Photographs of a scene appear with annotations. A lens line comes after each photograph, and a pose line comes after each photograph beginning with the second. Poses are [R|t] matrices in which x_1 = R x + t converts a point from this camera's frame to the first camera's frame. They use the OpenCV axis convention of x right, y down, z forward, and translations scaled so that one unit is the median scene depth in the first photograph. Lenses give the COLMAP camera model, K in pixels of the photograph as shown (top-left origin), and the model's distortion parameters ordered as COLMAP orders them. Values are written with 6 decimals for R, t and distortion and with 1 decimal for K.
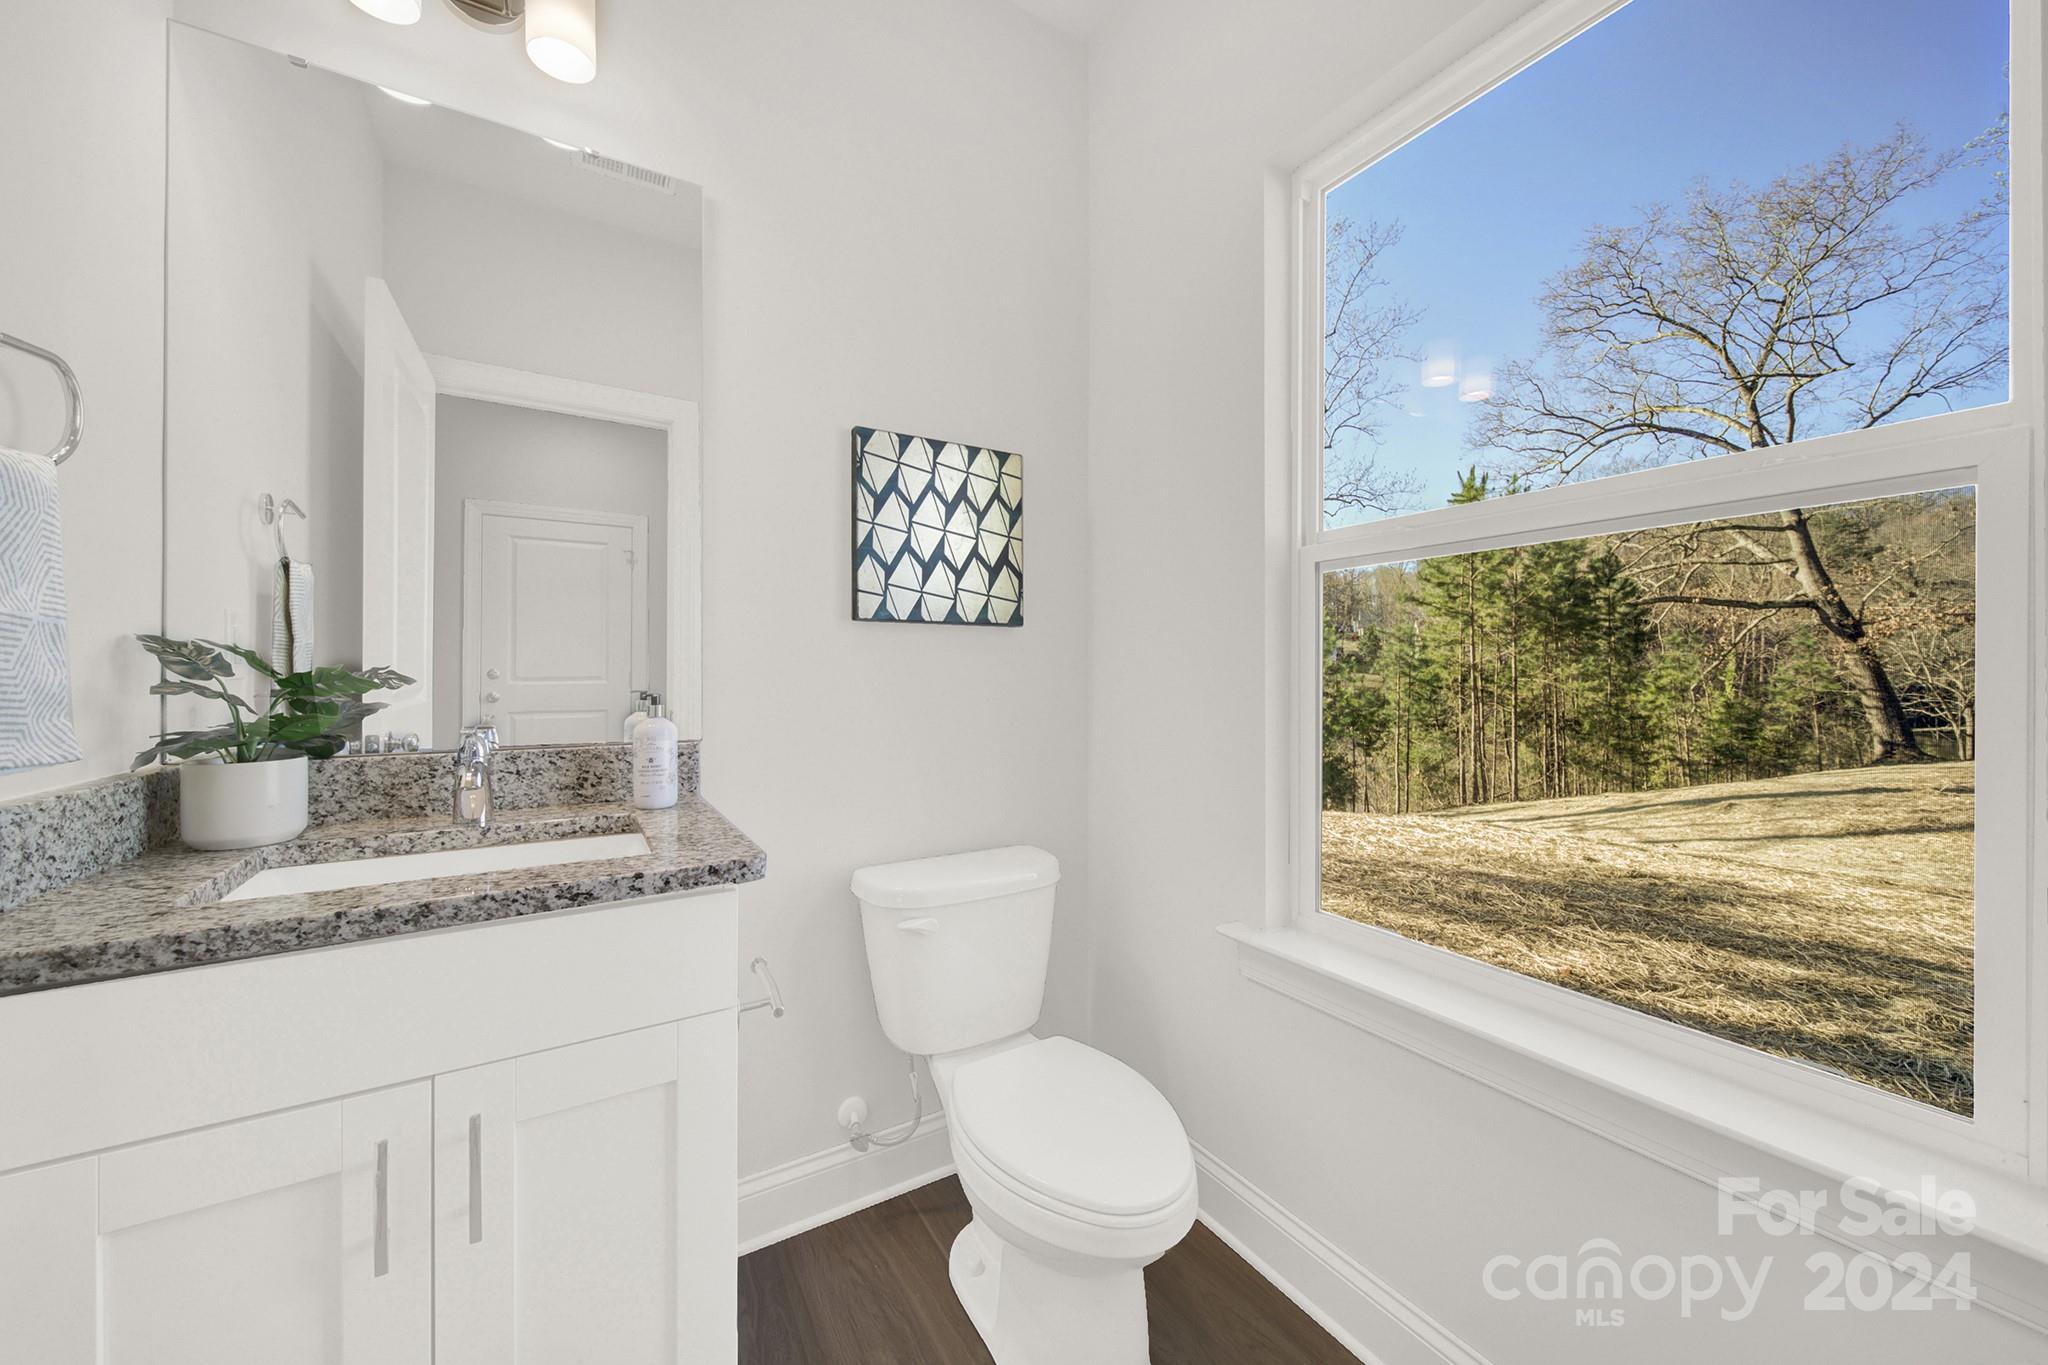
lens RADIAL K [[751.4, 0, 1023.3], [0, 751.4, 680.4], [0, 0, 1]] dist [0.001044, 0.000090]
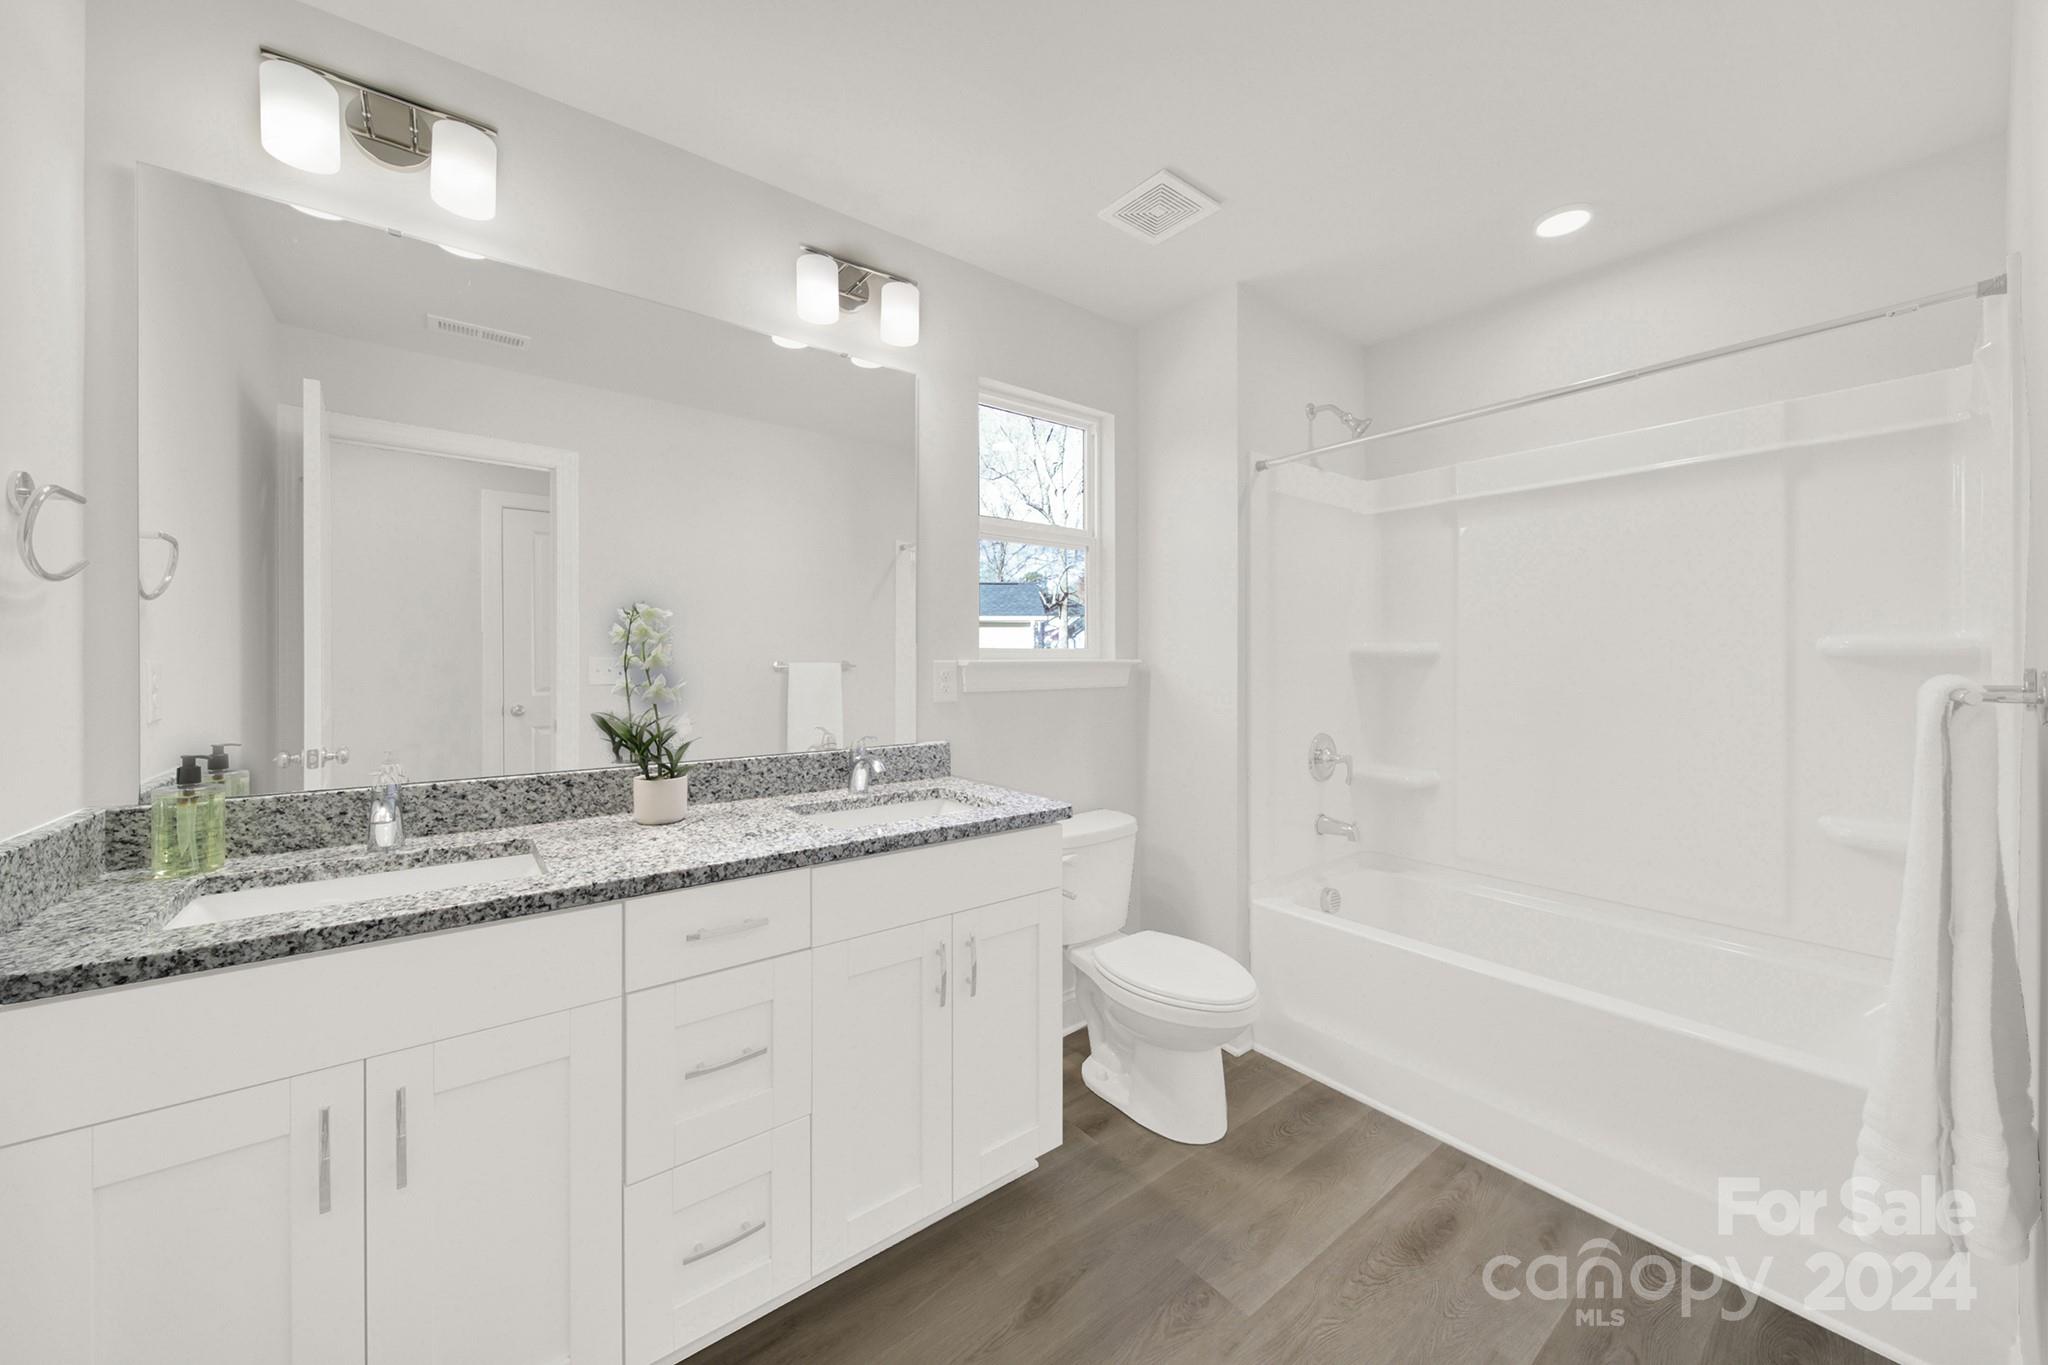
lens RADIAL K [[751.4, 0, 1021.8], [0, 751.4, 673.2], [0, 0, 1]] dist [0.001044, 0.000090]
pose [[0.991529, 0.000426, 0.129886, 0.094018], [0.000570, 0.999971, -0.007629, -0.071356], [-0.129885, 0.007639, 0.991500, -0.267443]]
